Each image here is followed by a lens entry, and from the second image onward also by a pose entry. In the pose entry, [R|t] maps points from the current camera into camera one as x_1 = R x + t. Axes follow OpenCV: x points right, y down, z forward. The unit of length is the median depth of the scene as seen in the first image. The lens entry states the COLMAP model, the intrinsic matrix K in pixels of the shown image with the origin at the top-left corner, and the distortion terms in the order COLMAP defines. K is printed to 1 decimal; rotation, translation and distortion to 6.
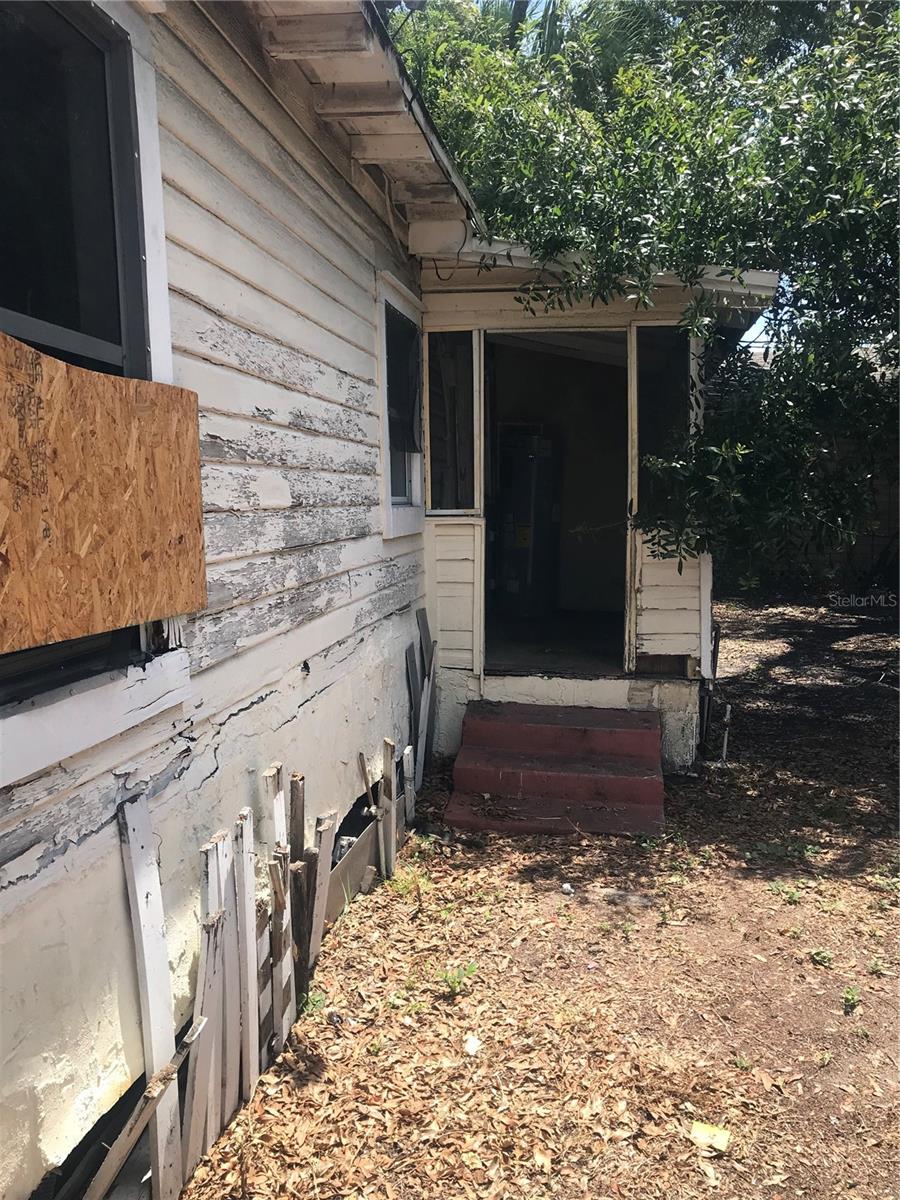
lens RADIAL K [[971.4, 0, 418.6], [0, 971.4, 624.7], [0, 0, 1]] dist [-0.003525, -0.001668]
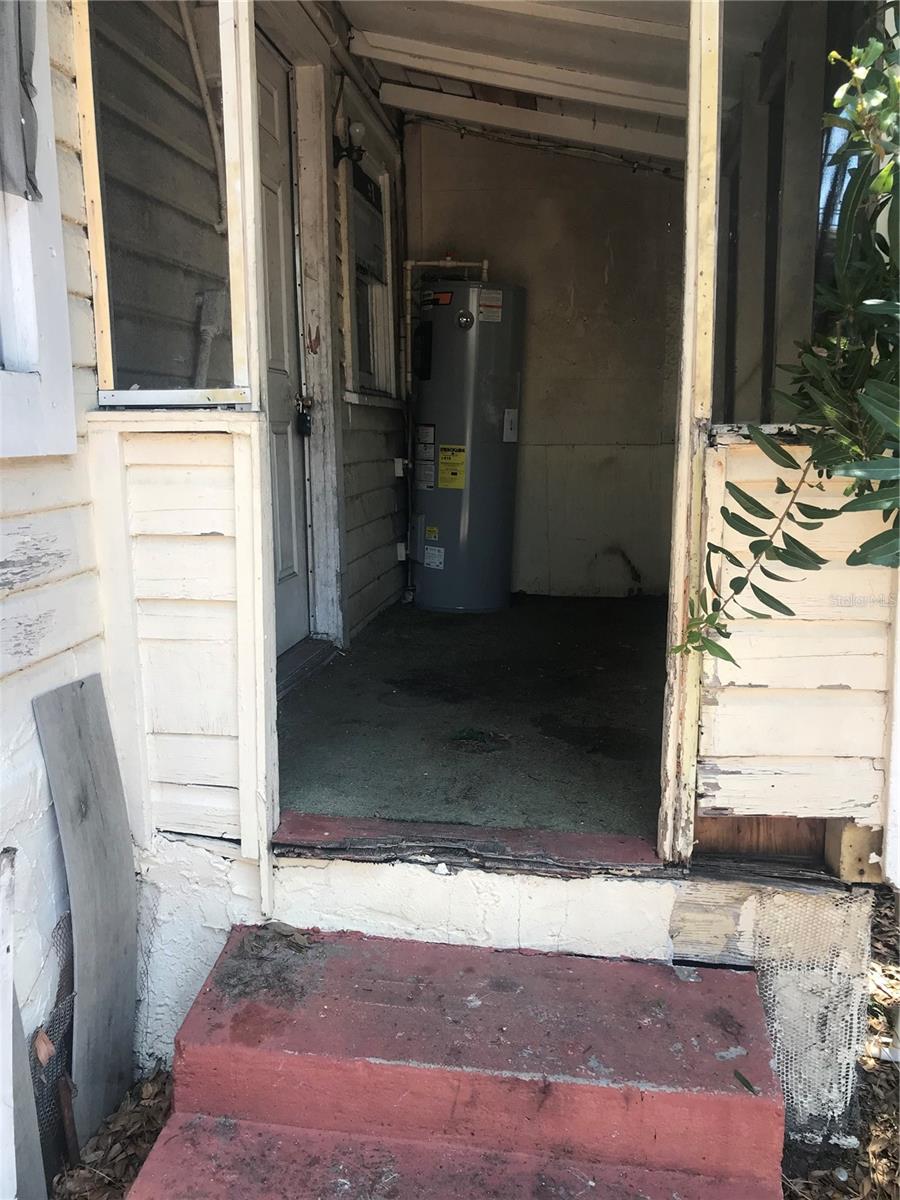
lens RADIAL K [[906.6, 0, 450.0], [0, 906.6, 600.0], [0, 0, 1]] dist [-0.006864, -0.003438]
pose [[0.999113, 0.000751, 0.042092, 0.120480], [-0.003121, 0.998410, 0.056282, -0.062750], [-0.041982, -0.056364, 0.997527, 0.675381]]
